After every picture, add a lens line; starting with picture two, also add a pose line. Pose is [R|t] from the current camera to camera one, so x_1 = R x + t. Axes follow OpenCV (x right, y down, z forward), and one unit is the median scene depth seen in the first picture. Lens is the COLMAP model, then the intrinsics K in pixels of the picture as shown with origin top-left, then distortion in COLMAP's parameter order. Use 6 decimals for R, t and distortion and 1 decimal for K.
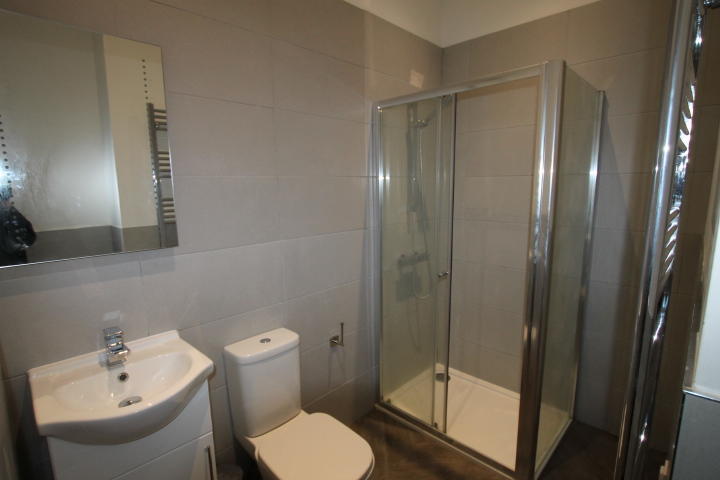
lens RADIAL K [[359.8, 0, 358.4], [0, 359.8, 245.6], [0, 0, 1]] dist [-0.025913, 0.000334]
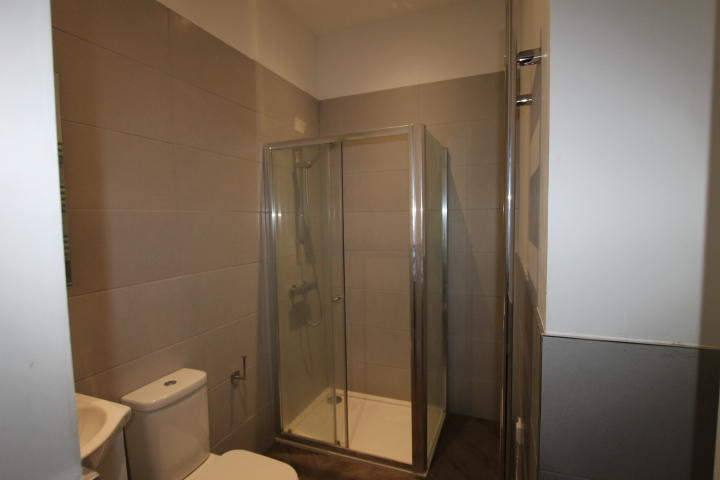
lens RADIAL K [[359.8, 0, 358.4], [0, 359.8, 245.6], [0, 0, 1]] dist [-0.025913, 0.000334]
pose [[0.926880, -0.030346, 0.374128, -0.107140], [0.067186, 0.994043, -0.085822, 0.015102], [-0.369295, 0.104683, 0.923397, -0.063043]]
